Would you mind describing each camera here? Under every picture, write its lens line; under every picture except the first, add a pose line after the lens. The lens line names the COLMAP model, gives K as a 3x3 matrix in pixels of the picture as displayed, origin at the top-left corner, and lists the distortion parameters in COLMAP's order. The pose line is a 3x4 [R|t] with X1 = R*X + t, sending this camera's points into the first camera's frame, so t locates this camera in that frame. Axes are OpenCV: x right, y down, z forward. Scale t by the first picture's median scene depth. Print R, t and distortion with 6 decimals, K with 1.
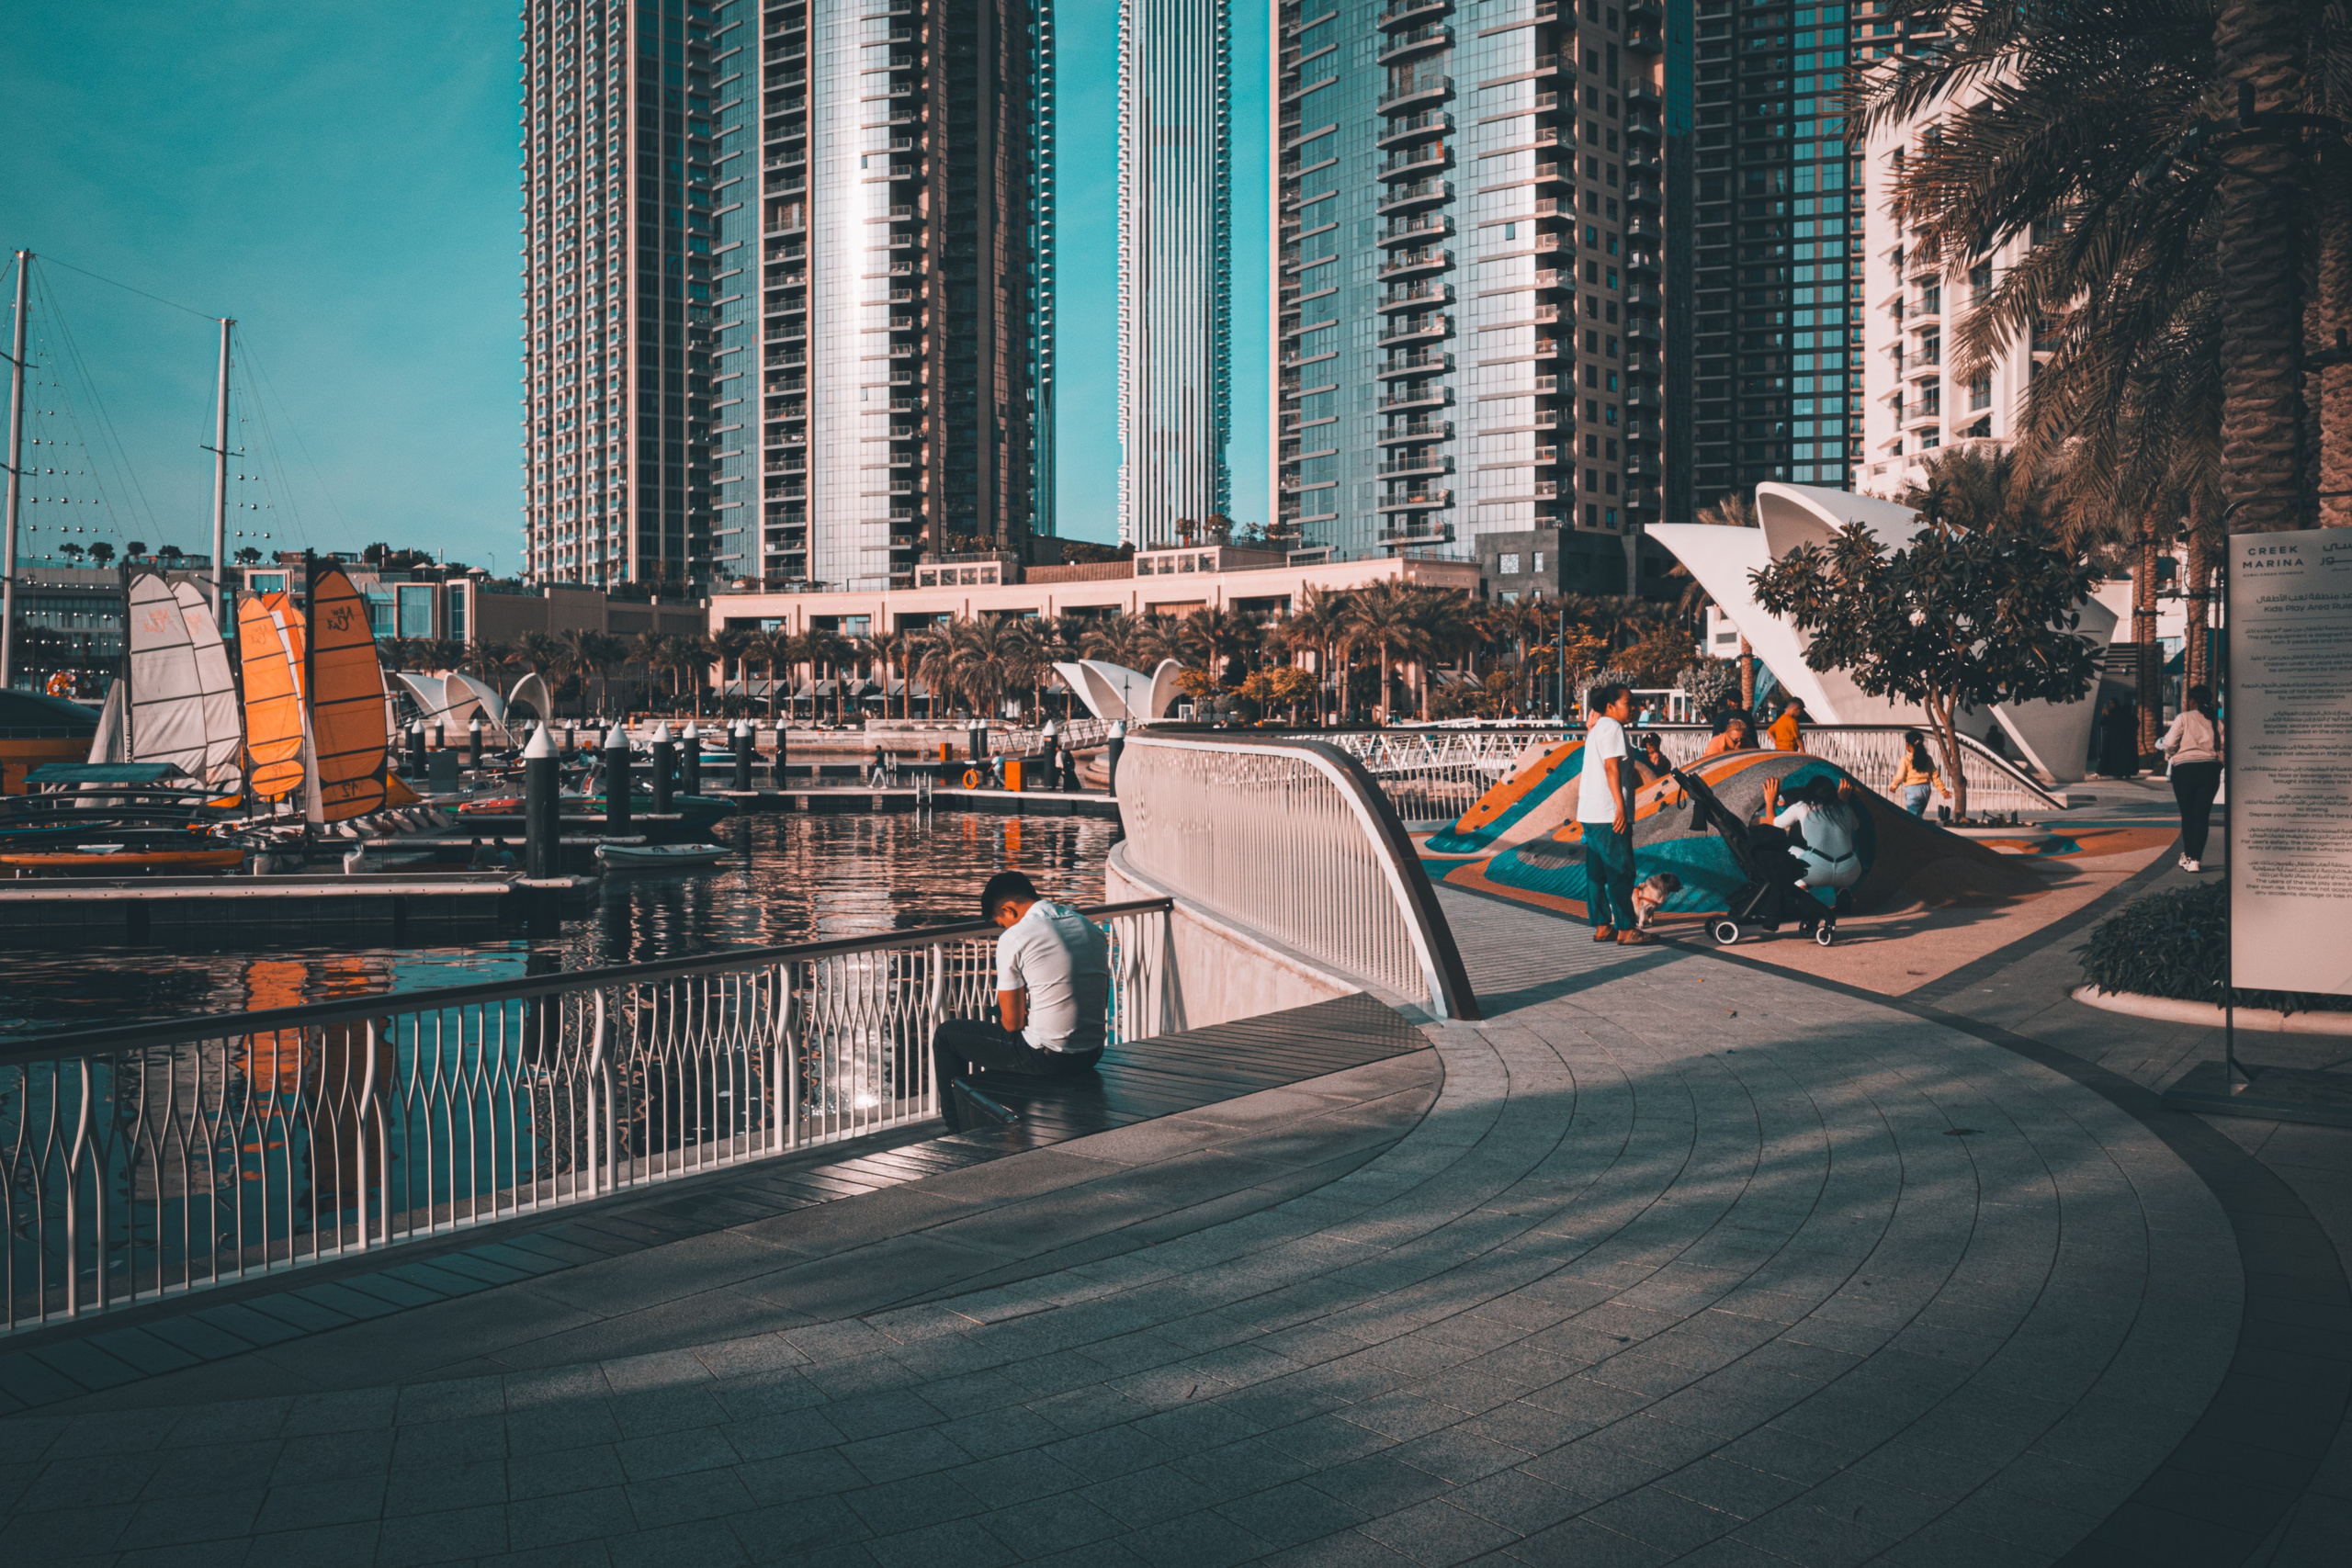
lens RADIAL K [[1893.0, 0, 1175.1], [0, 1893.0, 721.9], [0, 0, 1]] dist [0.003183, 0.004730]
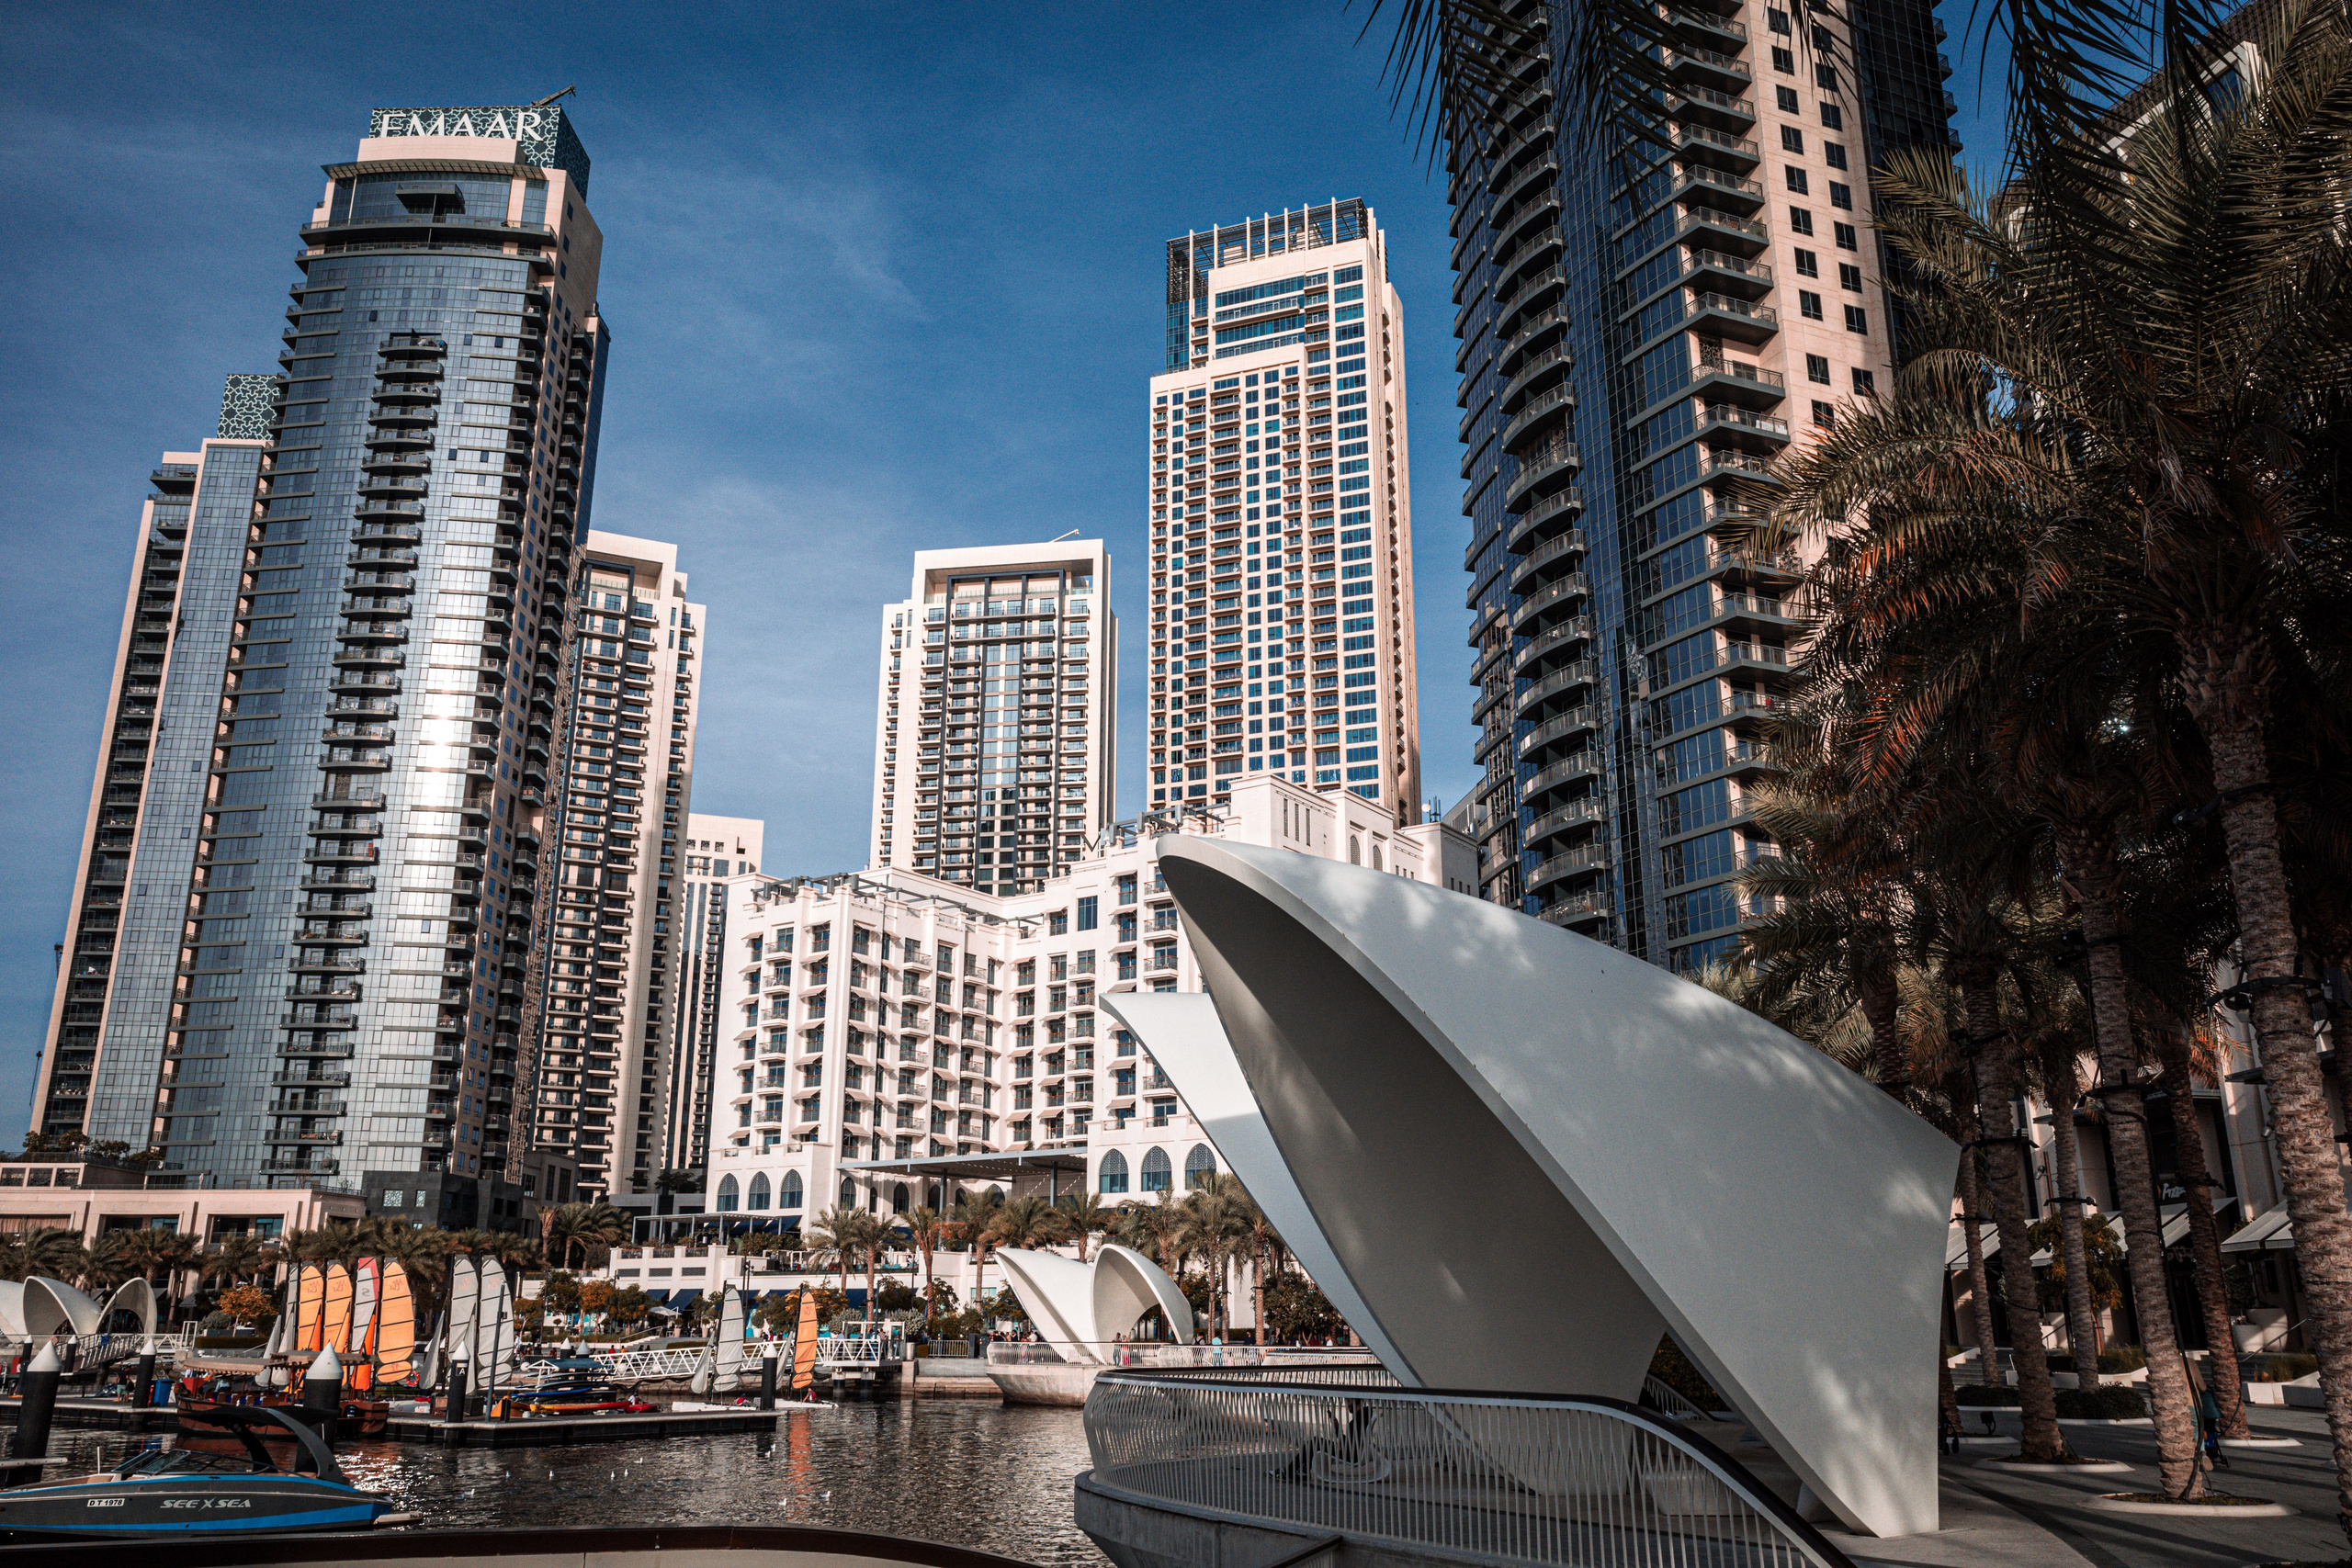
lens RADIAL K [[1893.0, 0, 1175.1], [0, 1893.0, 721.9], [0, 0, 1]] dist [0.003183, 0.004730]
pose [[0.708363, 0.220726, 0.670449, -0.342628], [-0.003736, 0.951008, -0.309145, -0.000807], [-0.705838, 0.216482, 0.674483, -0.229381]]
